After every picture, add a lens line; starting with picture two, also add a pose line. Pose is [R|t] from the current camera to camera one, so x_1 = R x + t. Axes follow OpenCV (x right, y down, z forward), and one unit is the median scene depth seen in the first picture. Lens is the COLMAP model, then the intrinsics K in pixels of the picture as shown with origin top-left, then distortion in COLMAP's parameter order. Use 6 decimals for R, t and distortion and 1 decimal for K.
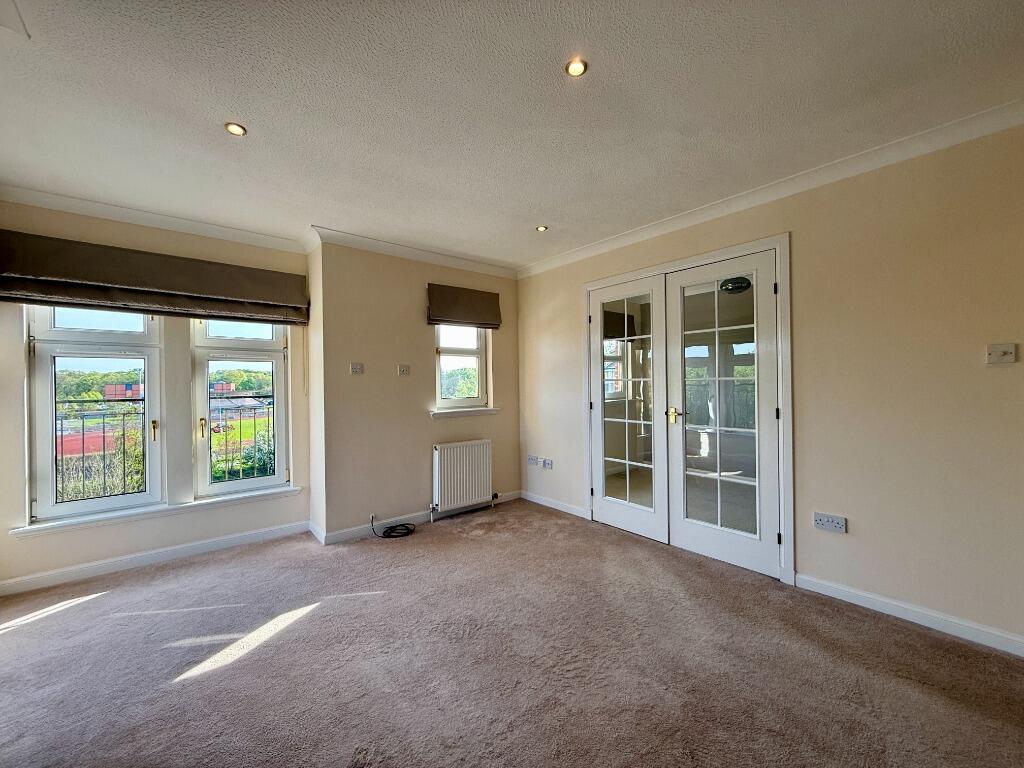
lens RADIAL K [[406.5, 0, 512.0], [0, 406.5, 384.0], [0, 0, 1]] dist [0.000445, -0.000084]
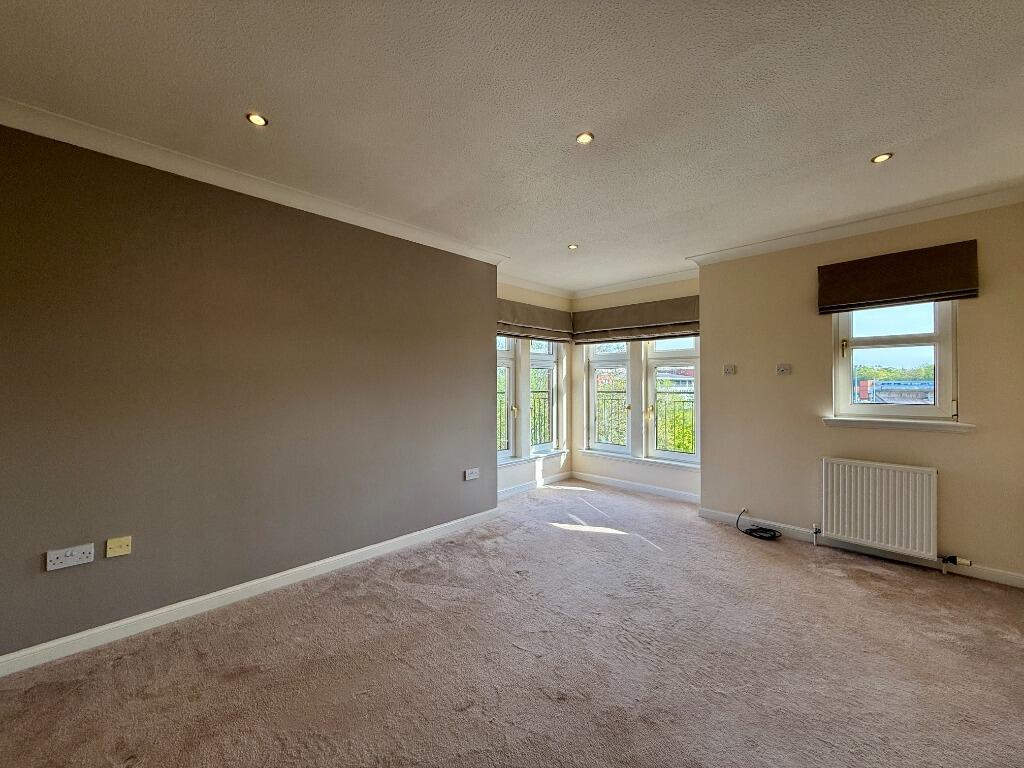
lens RADIAL K [[406.5, 0, 512.0], [0, 406.5, 384.0], [0, 0, 1]] dist [0.000445, -0.000084]
pose [[0.113462, 0.010421, -0.993488, 0.649263], [-0.002215, 0.999945, 0.010235, -0.009519], [0.993540, 0.001039, 0.113479, 0.292589]]
